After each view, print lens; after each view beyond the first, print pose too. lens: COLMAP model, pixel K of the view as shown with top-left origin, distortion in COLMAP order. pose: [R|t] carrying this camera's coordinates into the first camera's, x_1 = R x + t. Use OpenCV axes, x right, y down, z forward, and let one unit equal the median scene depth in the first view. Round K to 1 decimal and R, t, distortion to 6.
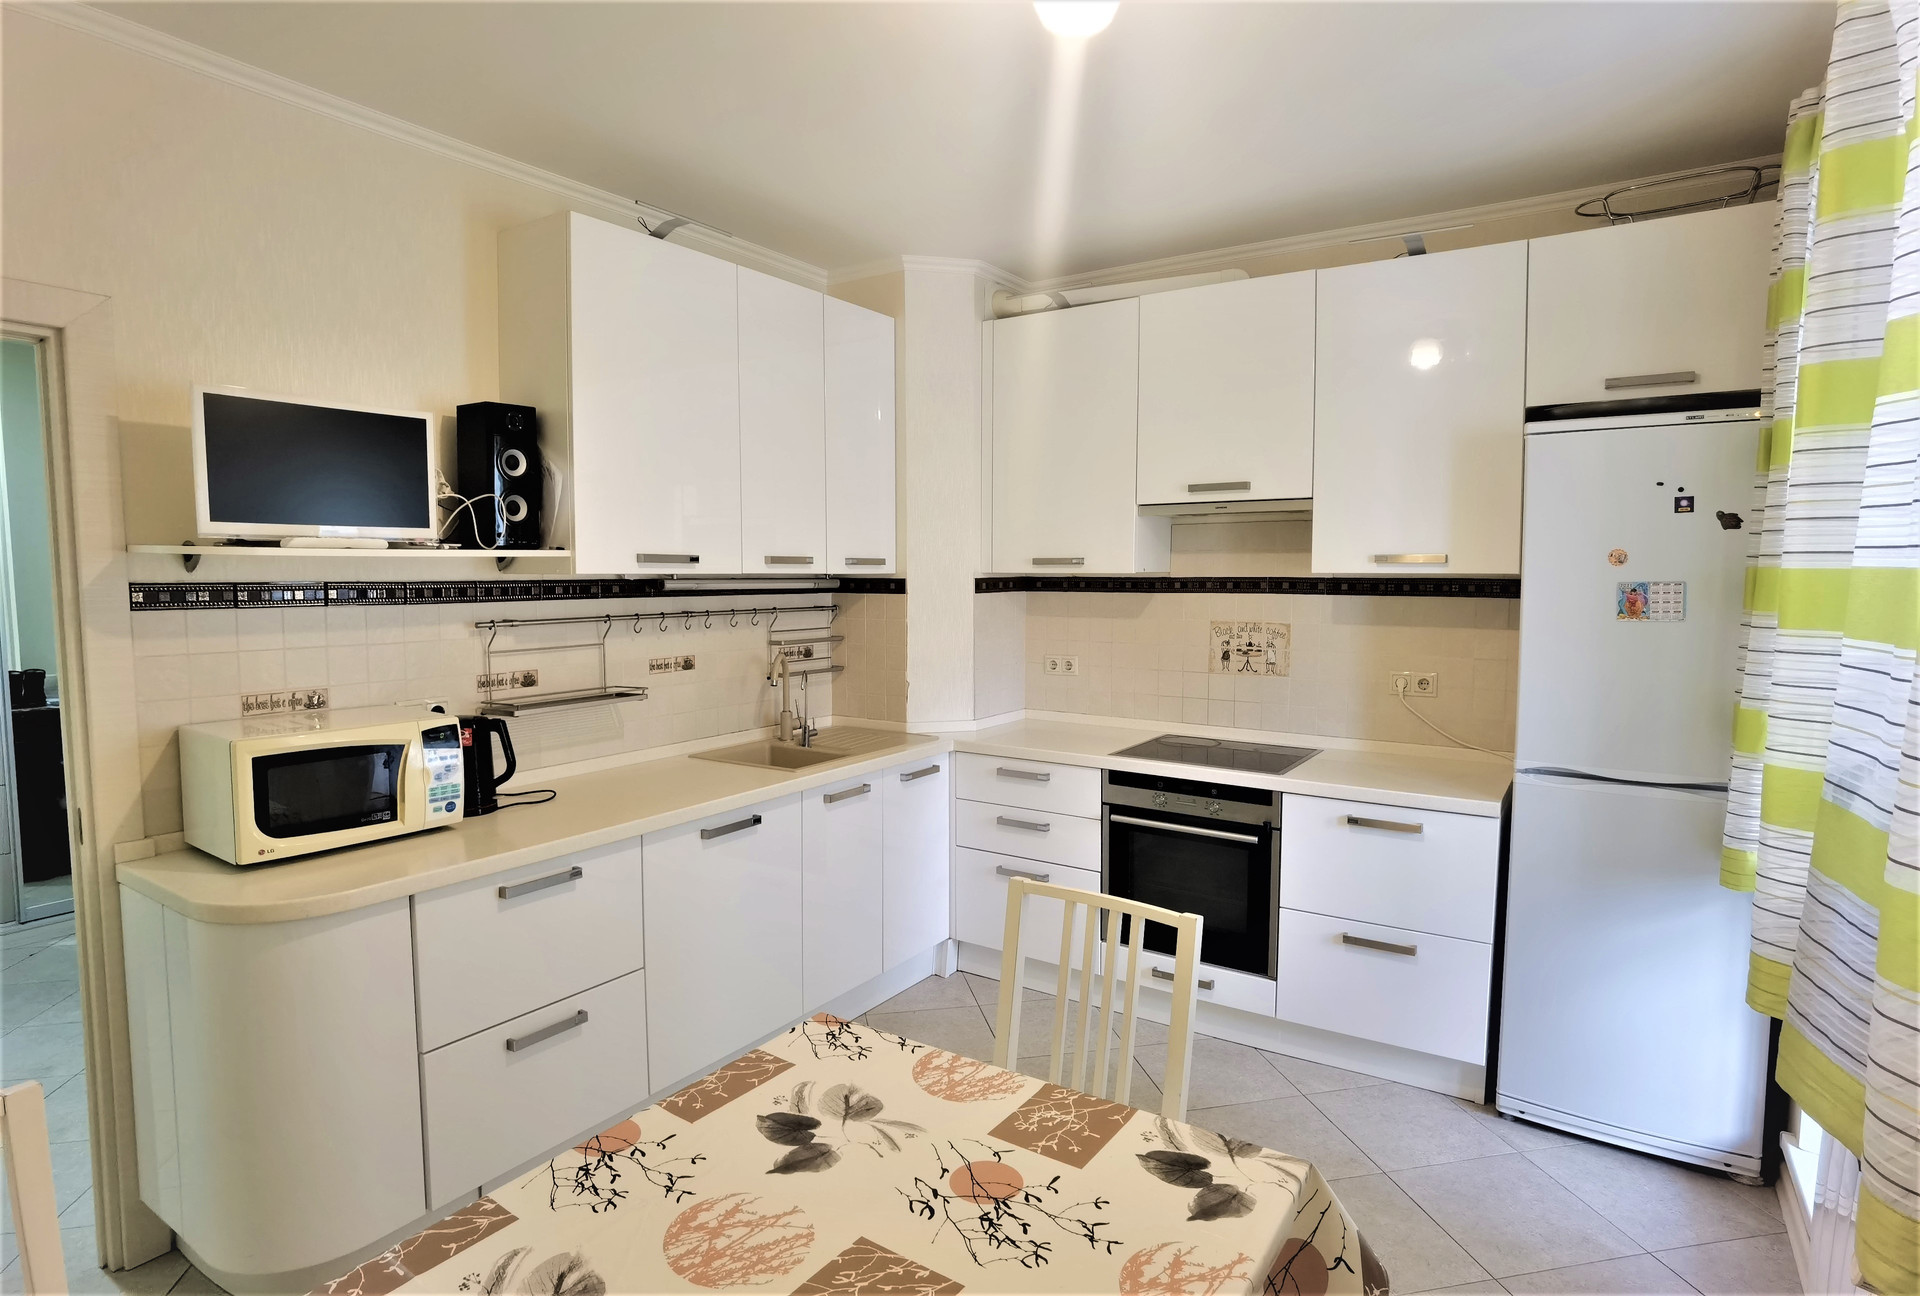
lens RADIAL K [[1014.2, 0, 957.1], [0, 1014.2, 640.0], [0, 0, 1]] dist [-0.020539, -0.000644]
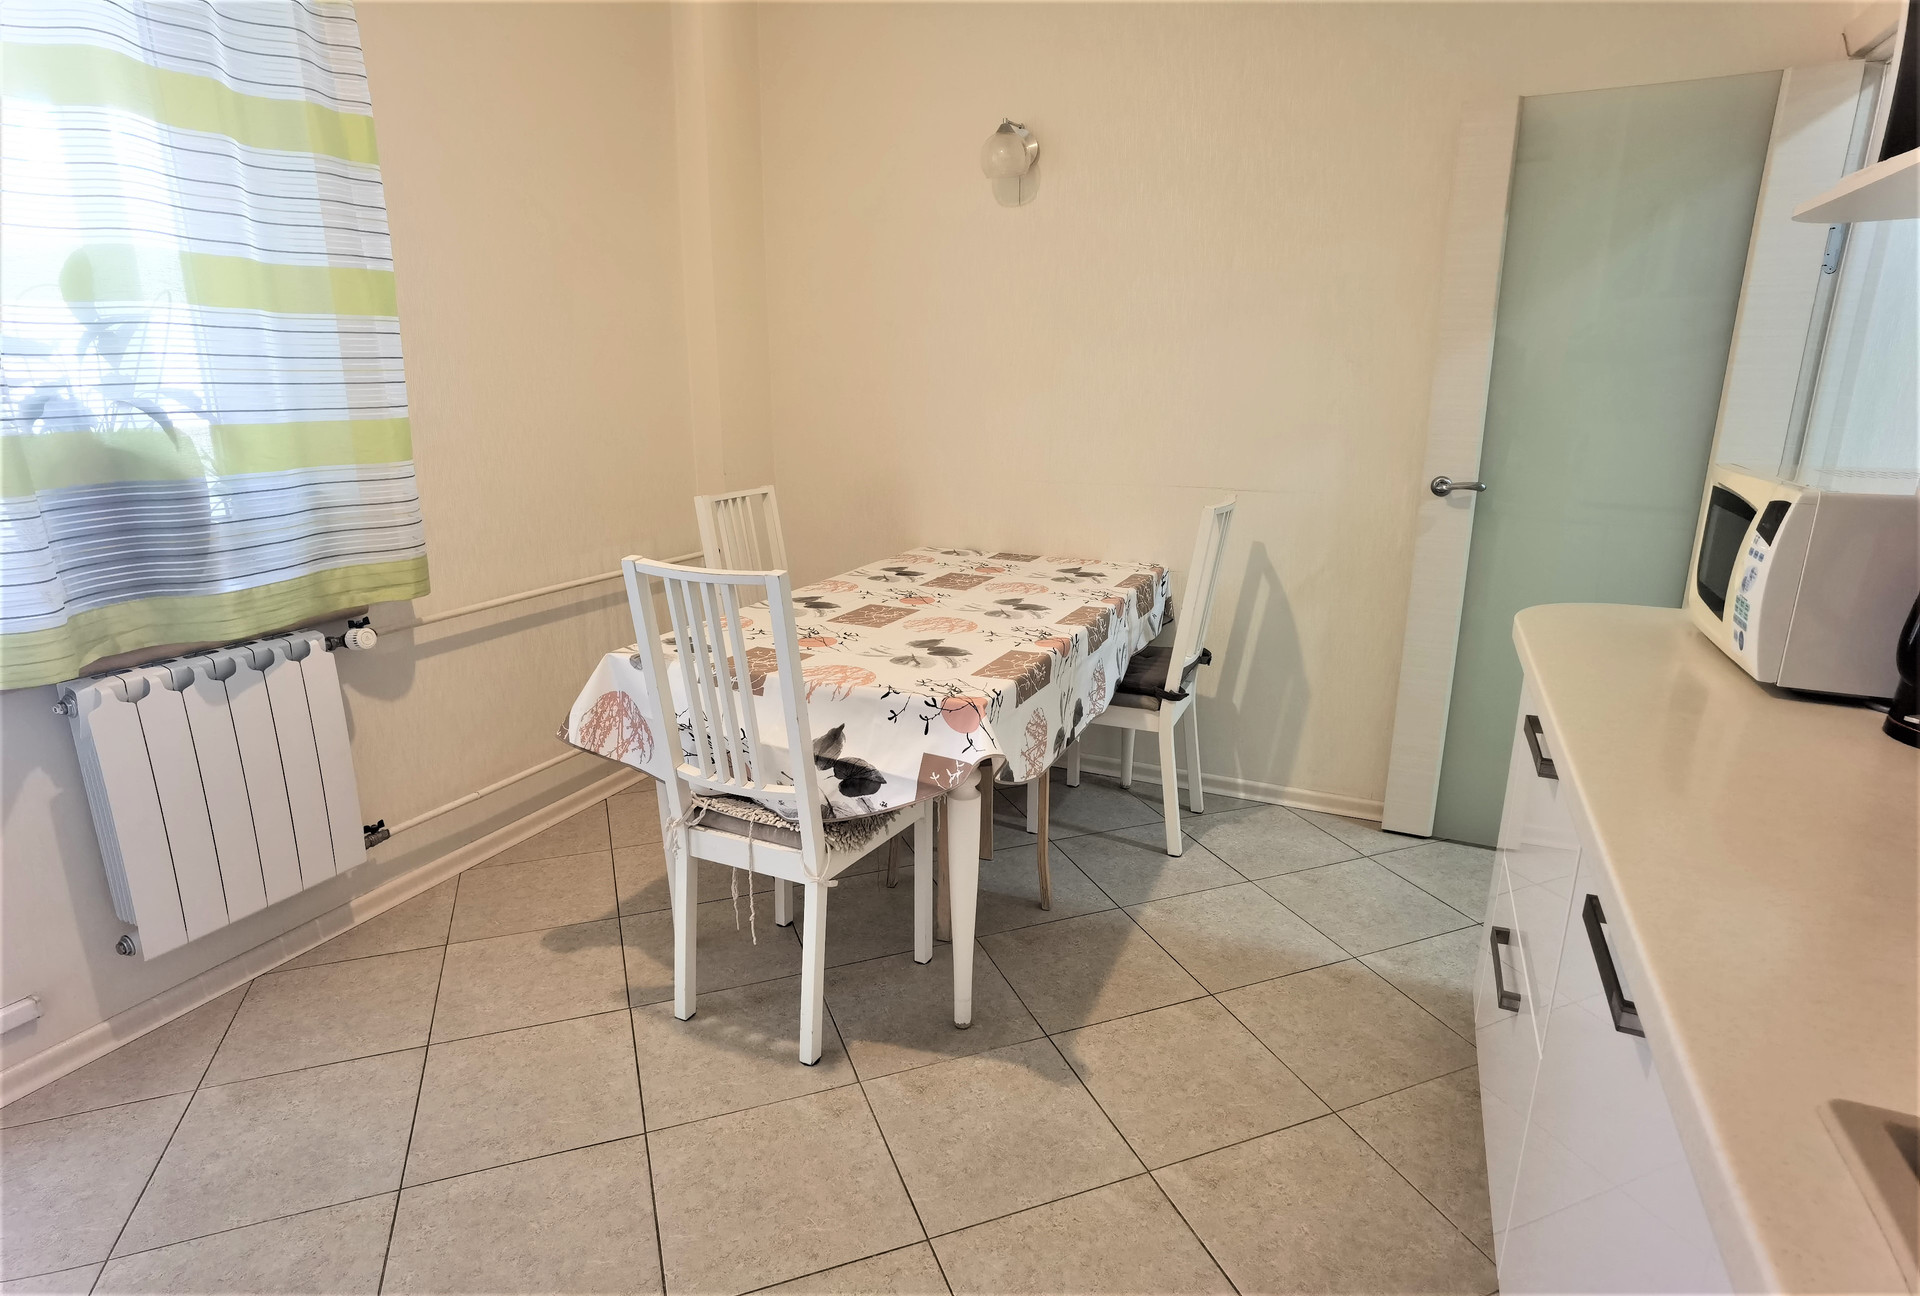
lens RADIAL K [[1014.2, 0, 957.1], [0, 1014.2, 640.0], [0, 0, 1]] dist [-0.020539, -0.000644]
pose [[-0.986177, 0.032371, -0.162503, 0.029209], [-0.023241, 0.944012, 0.329093, -0.015275], [0.164058, 0.328320, -0.930210, 1.072936]]
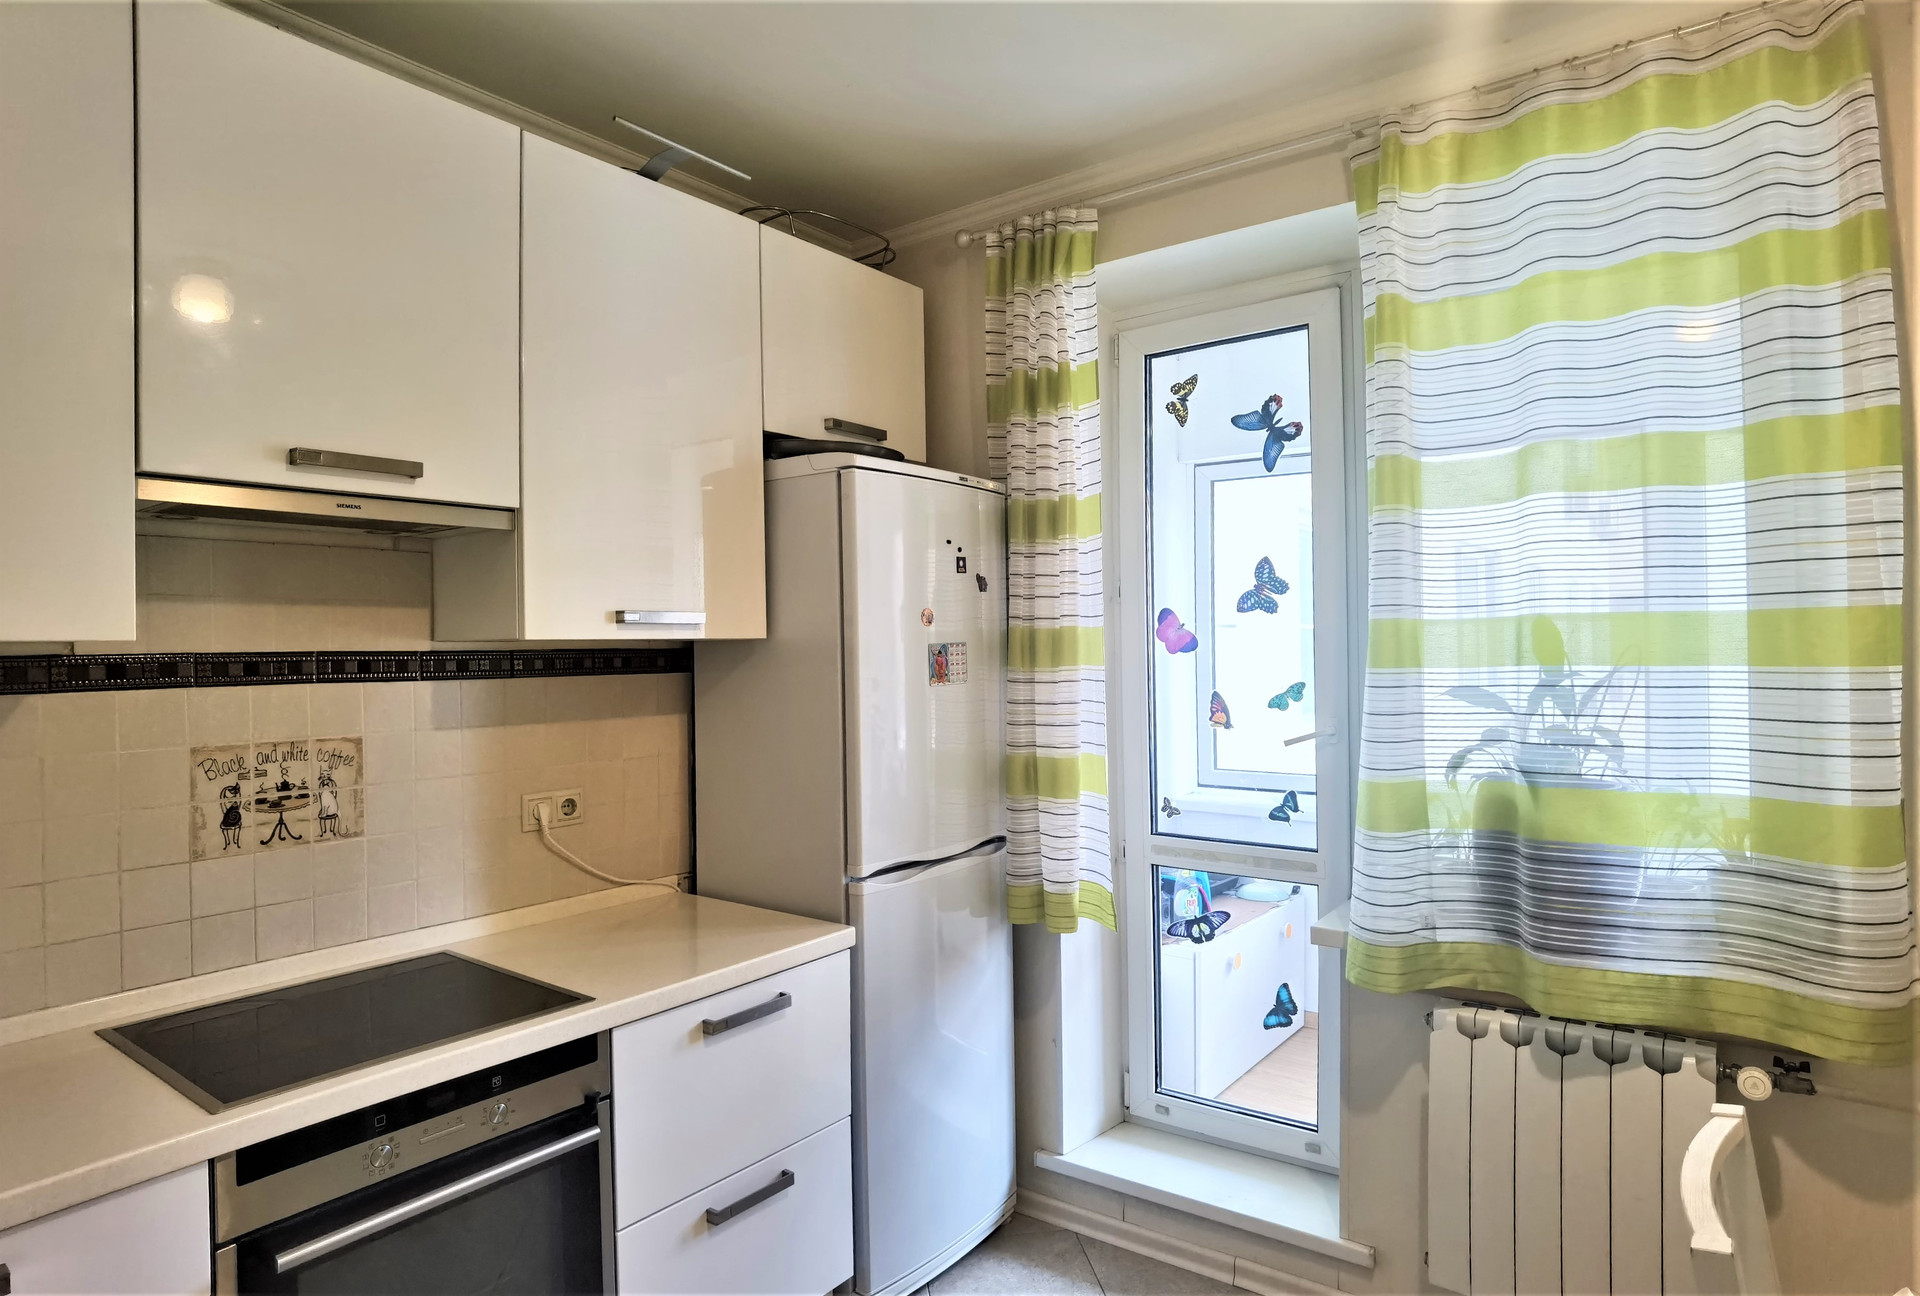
lens RADIAL K [[1091.2, 0, 962.3], [0, 1091.2, 650.0], [0, 0, 1]] dist [-0.023766, -0.000532]
pose [[0.048858, -0.001584, 0.998804, -0.258776], [0.086259, 0.996269, -0.002639, -0.036928], [-0.995074, 0.086285, 0.048812, 0.720362]]
